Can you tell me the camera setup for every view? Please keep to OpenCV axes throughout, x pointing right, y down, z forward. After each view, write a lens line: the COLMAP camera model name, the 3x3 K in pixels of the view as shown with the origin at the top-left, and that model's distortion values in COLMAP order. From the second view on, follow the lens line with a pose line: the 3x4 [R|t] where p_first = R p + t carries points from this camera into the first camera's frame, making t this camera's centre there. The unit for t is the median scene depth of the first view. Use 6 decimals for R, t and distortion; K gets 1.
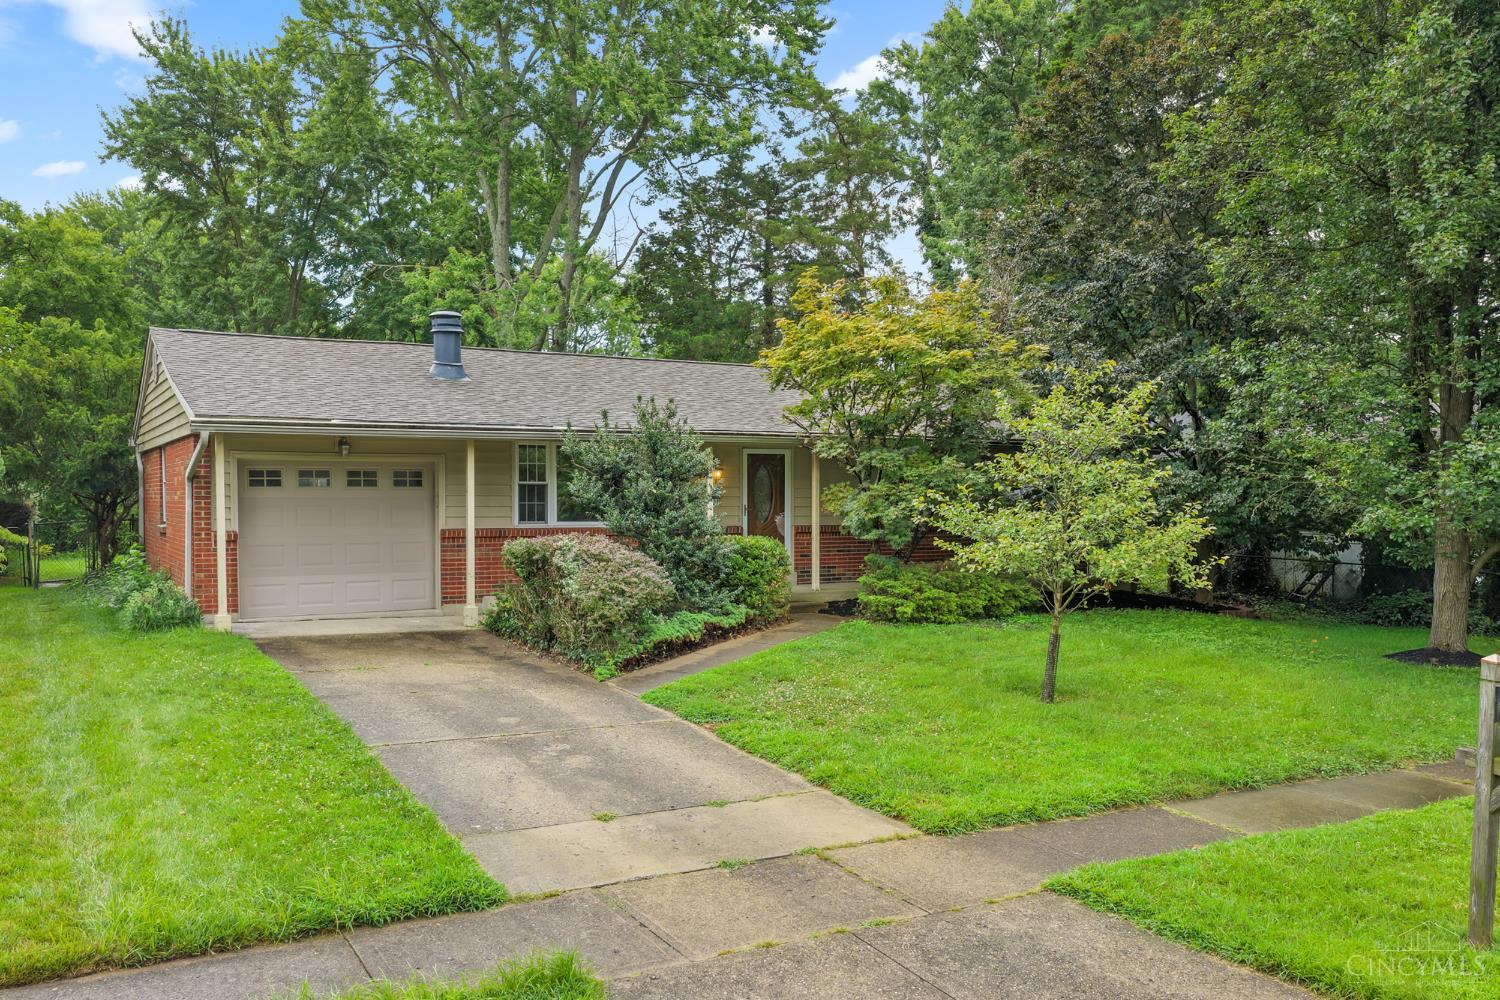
lens RADIAL K [[1324.5, 0, 750.4], [0, 1324.5, 568.6], [0, 0, 1]] dist [-0.010356, 0.027455]
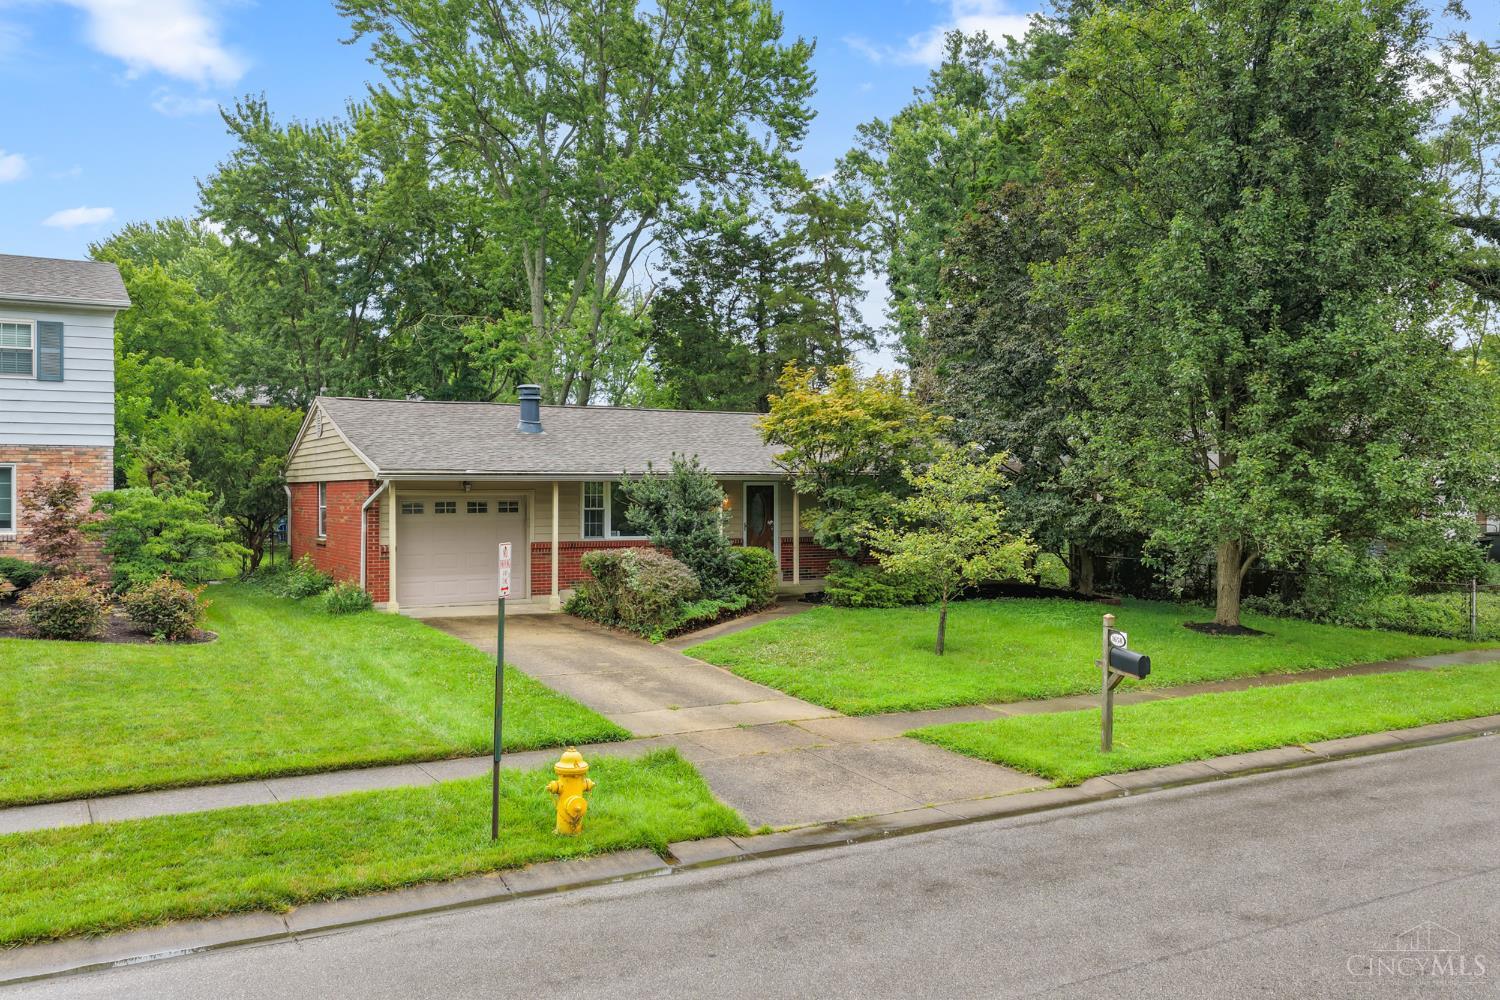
lens RADIAL K [[1324.5, 0, 764.1], [0, 1324.5, 510.4], [0, 0, 1]] dist [-0.010356, 0.027455]
pose [[0.999882, -0.001760, 0.015233, -0.005956], [0.002383, 0.999157, -0.040994, -0.005540], [-0.015148, 0.041025, 0.999043, -0.429275]]
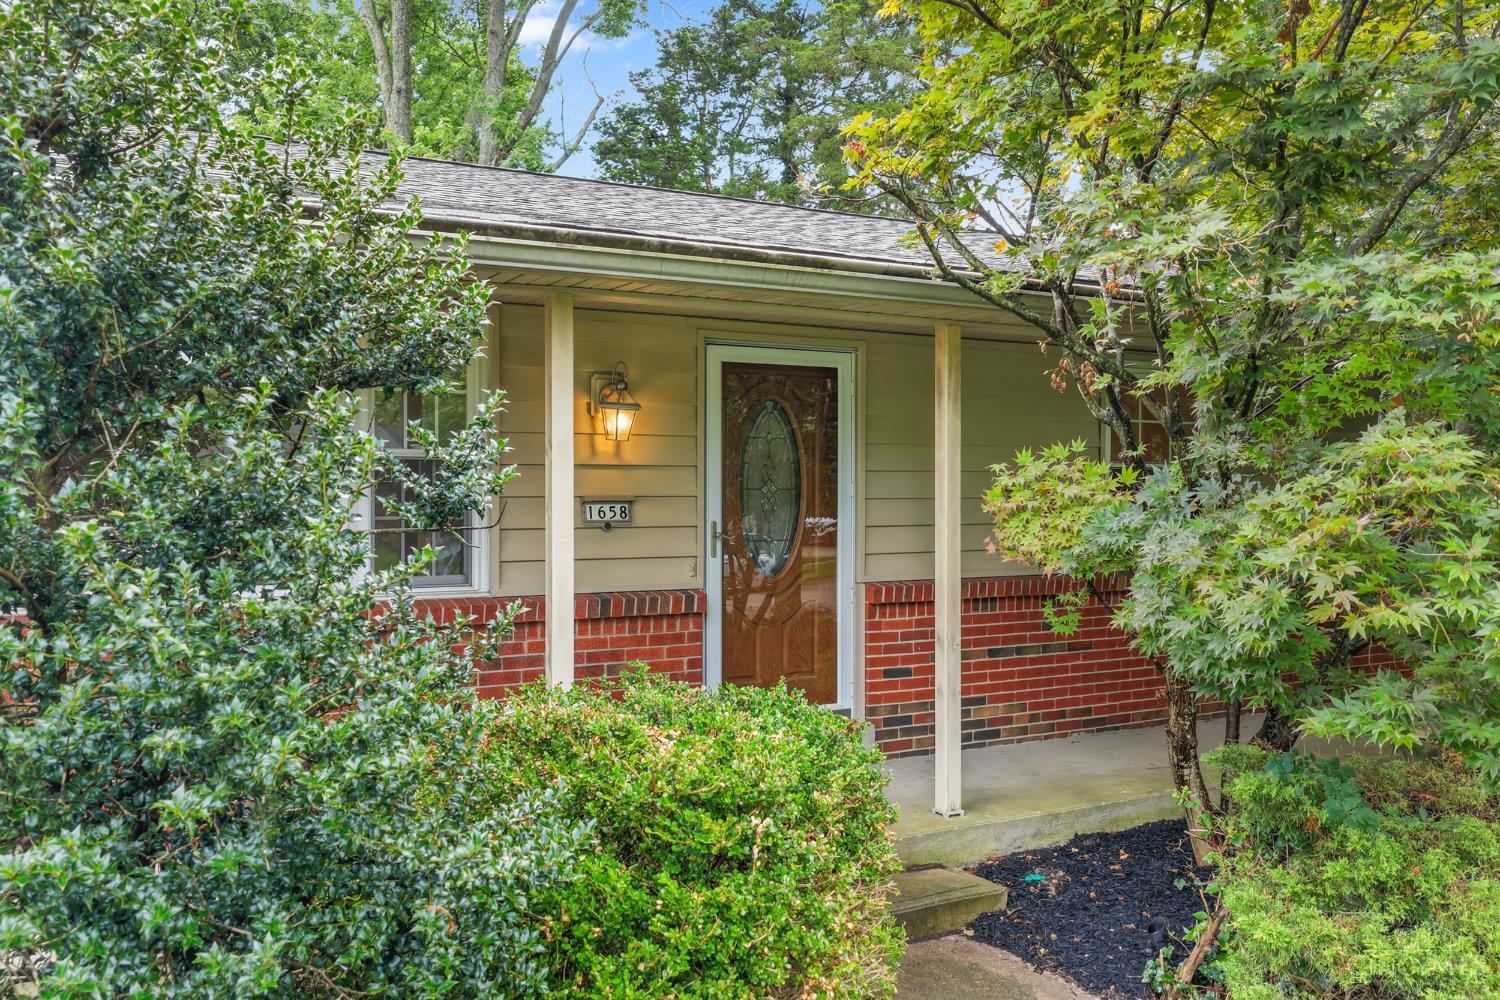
lens RADIAL K [[1324.5, 0, 738.0], [0, 1324.5, 497.7], [0, 0, 1]] dist [-0.010356, 0.027455]
pose [[0.999647, -0.001801, -0.026495, 0.011759], [0.000524, 0.998842, -0.048116, -0.045231], [0.026551, 0.048085, 0.998490, 0.799148]]
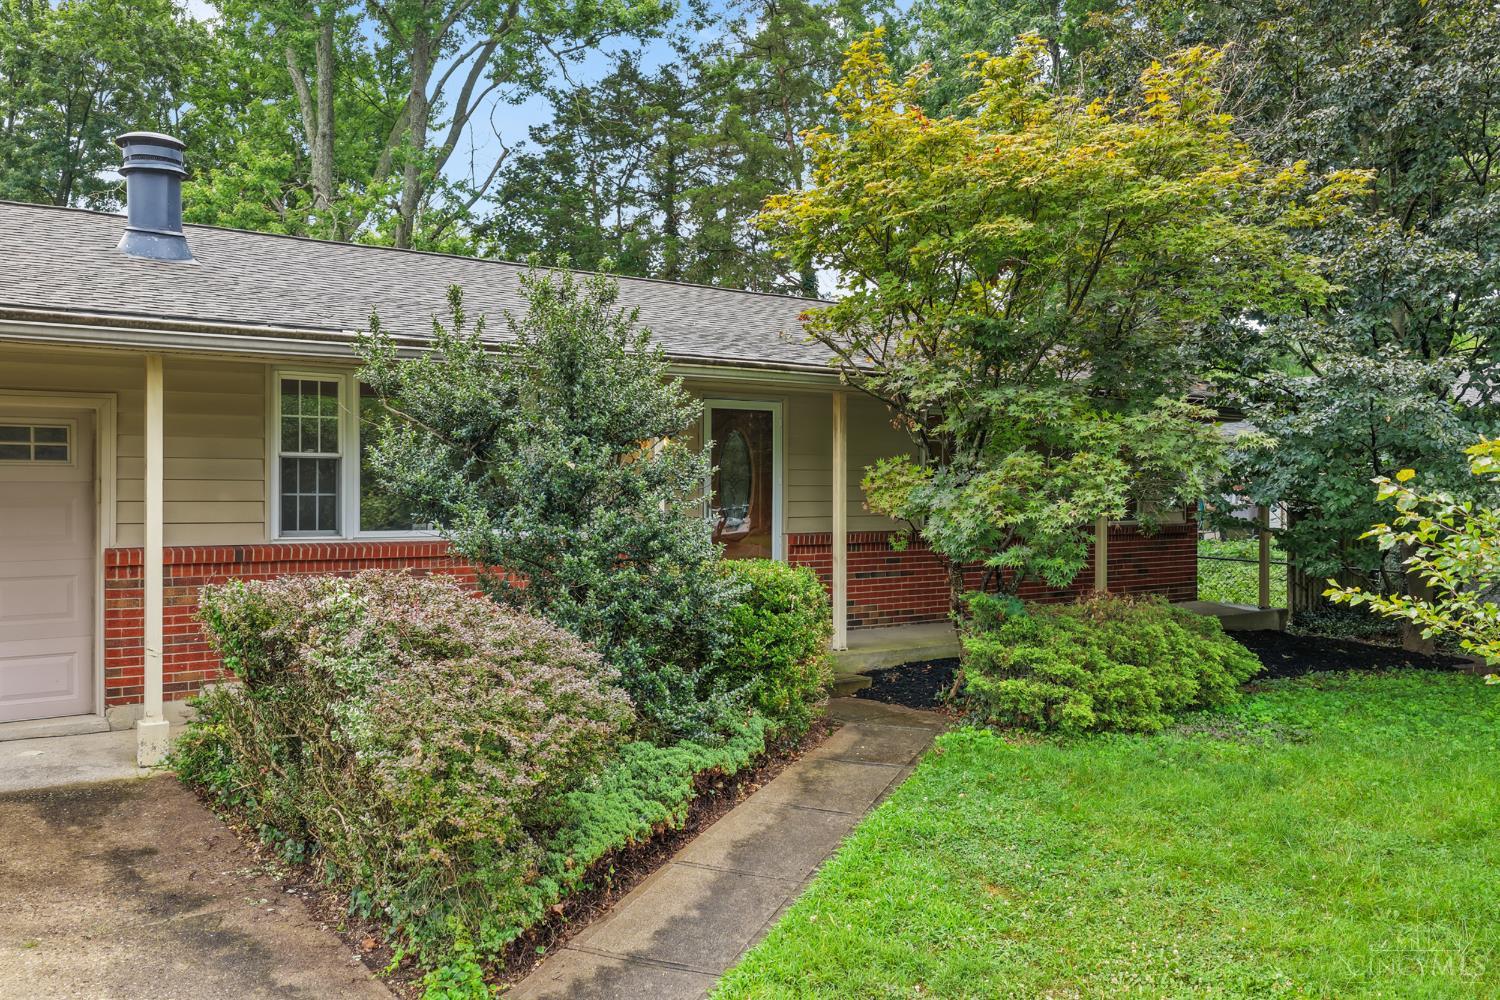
lens RADIAL K [[1324.5, 0, 757.9], [0, 1324.5, 505.1], [0, 0, 1]] dist [-0.010356, 0.027455]
pose [[0.993631, -0.001886, 0.112665, -0.054625], [0.006808, 0.999038, -0.043311, -0.023817], [-0.112475, 0.043802, 0.992689, 0.508842]]
